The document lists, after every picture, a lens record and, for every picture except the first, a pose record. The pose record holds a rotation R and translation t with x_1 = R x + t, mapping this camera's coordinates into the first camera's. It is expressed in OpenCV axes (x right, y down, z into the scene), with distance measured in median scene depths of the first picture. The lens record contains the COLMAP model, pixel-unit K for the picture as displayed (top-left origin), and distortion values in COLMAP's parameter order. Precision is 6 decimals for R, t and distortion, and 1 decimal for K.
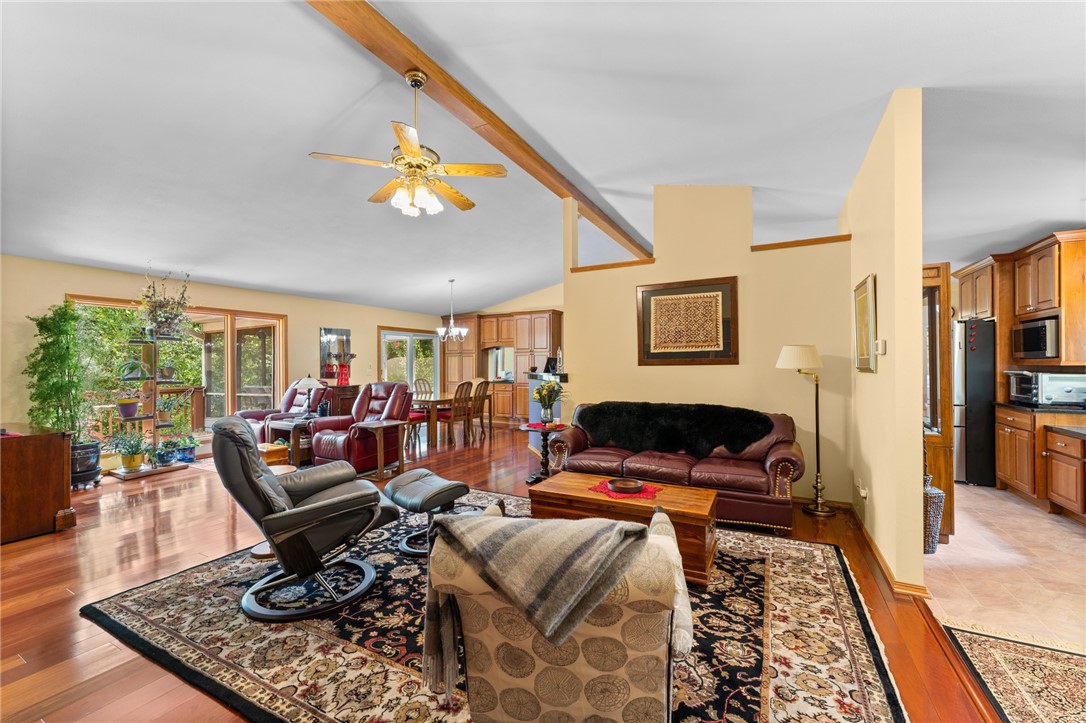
lens RADIAL K [[436.3, 0, 543.1], [0, 436.3, 361.1], [0, 0, 1]] dist [0.002154, 0.000512]
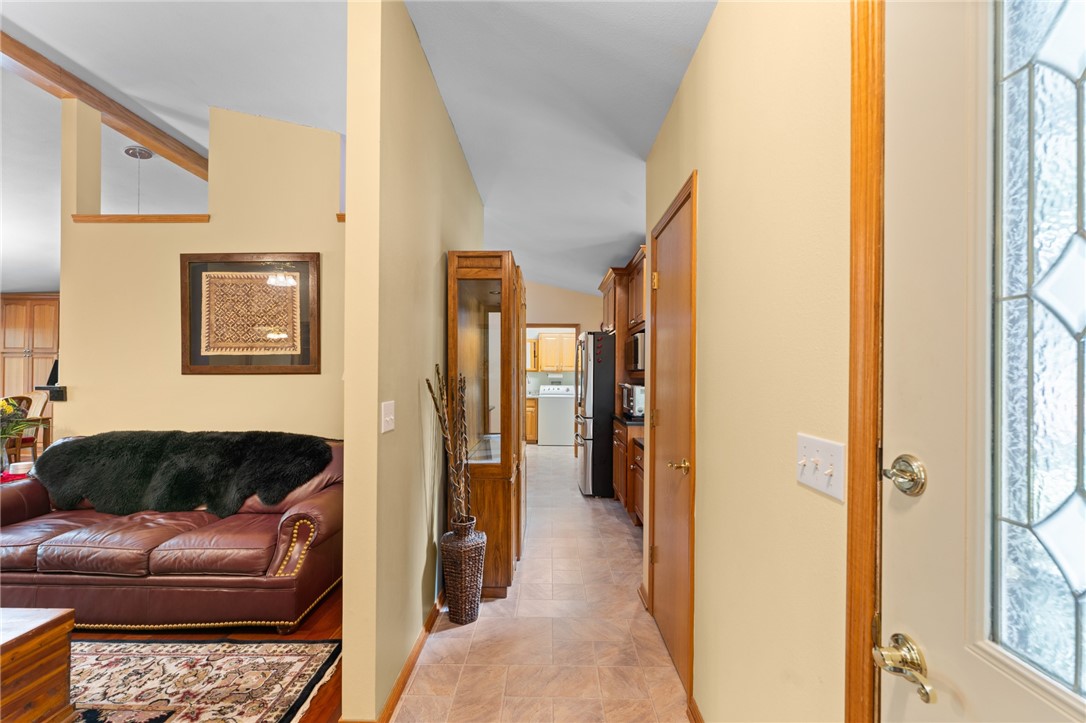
lens RADIAL K [[436.3, 0, 545.3], [0, 436.3, 371.5], [0, 0, 1]] dist [0.002154, 0.000512]
pose [[0.892810, 0.013080, 0.450244, 0.493464], [-0.013356, 0.999908, -0.002565, -0.000091], [-0.450236, -0.003724, 0.892902, 0.195665]]
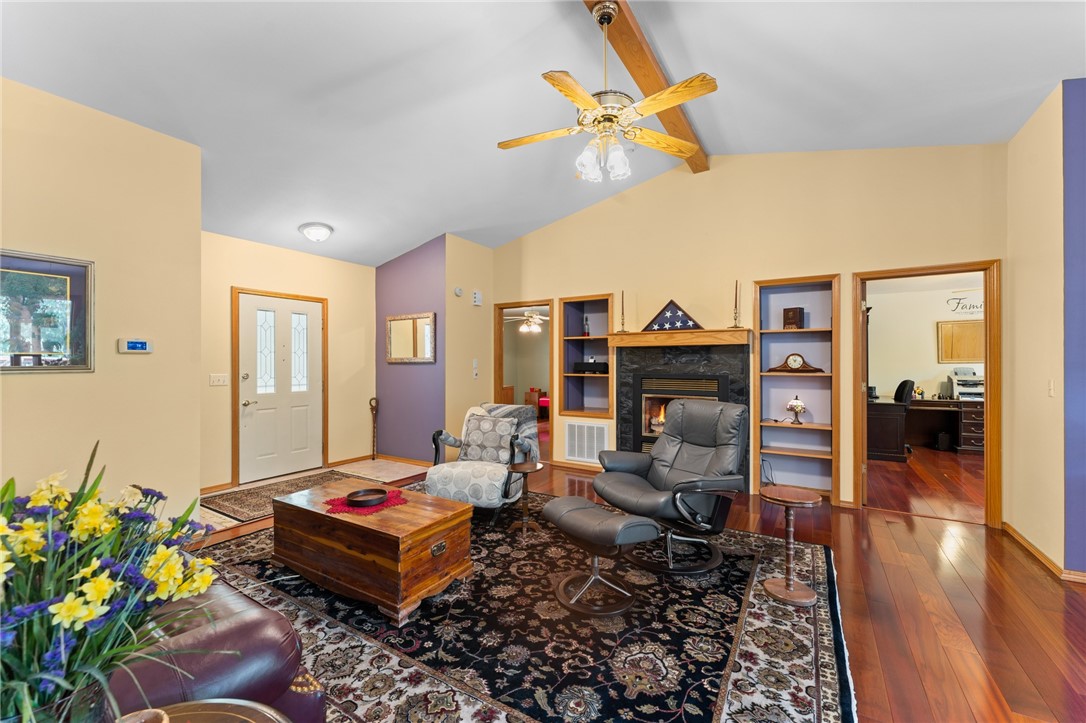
lens RADIAL K [[436.3, 0, 532.5], [0, 436.3, 359.4], [0, 0, 1]] dist [0.002154, 0.000512]
pose [[-0.996176, 0.005092, 0.087221, -0.167238], [0.003844, 0.999888, -0.014475, 0.012601], [-0.087285, -0.014084, -0.996084, 1.364934]]
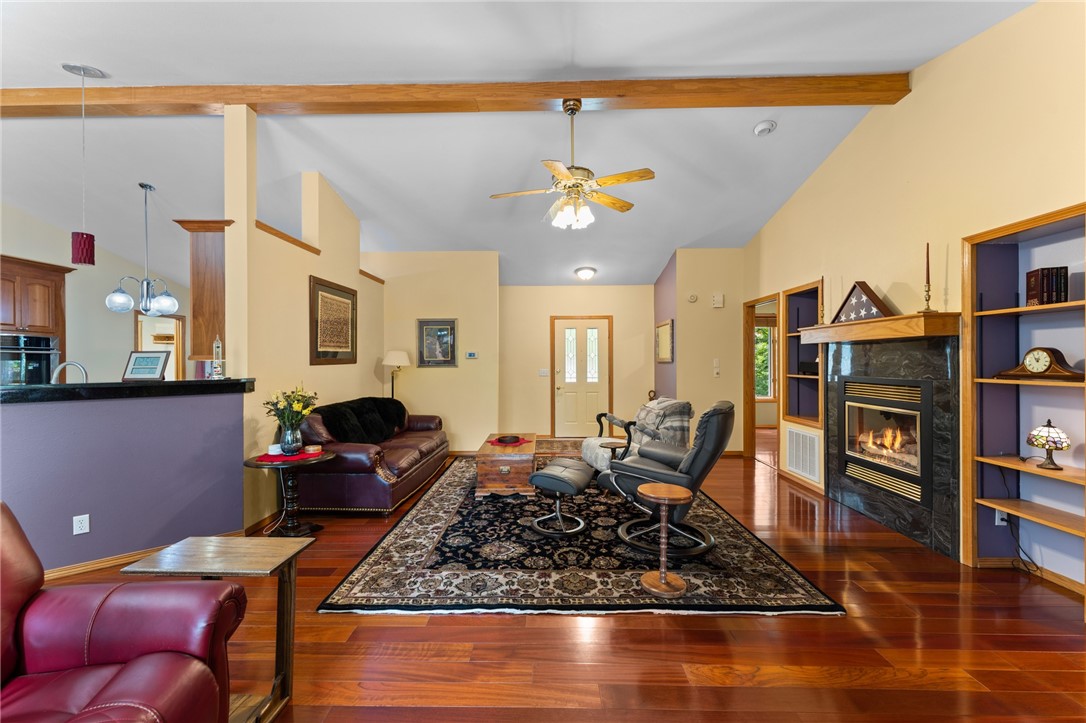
lens RADIAL K [[436.3, 0, 538.8], [0, 436.3, 363.7], [0, 0, 1]] dist [0.002154, 0.000512]
pose [[-0.441059, 0.001353, 0.897477, -0.933383], [0.000199, 0.999999, -0.001410, 0.009618], [-0.897478, -0.000444, -0.441059, 1.170638]]
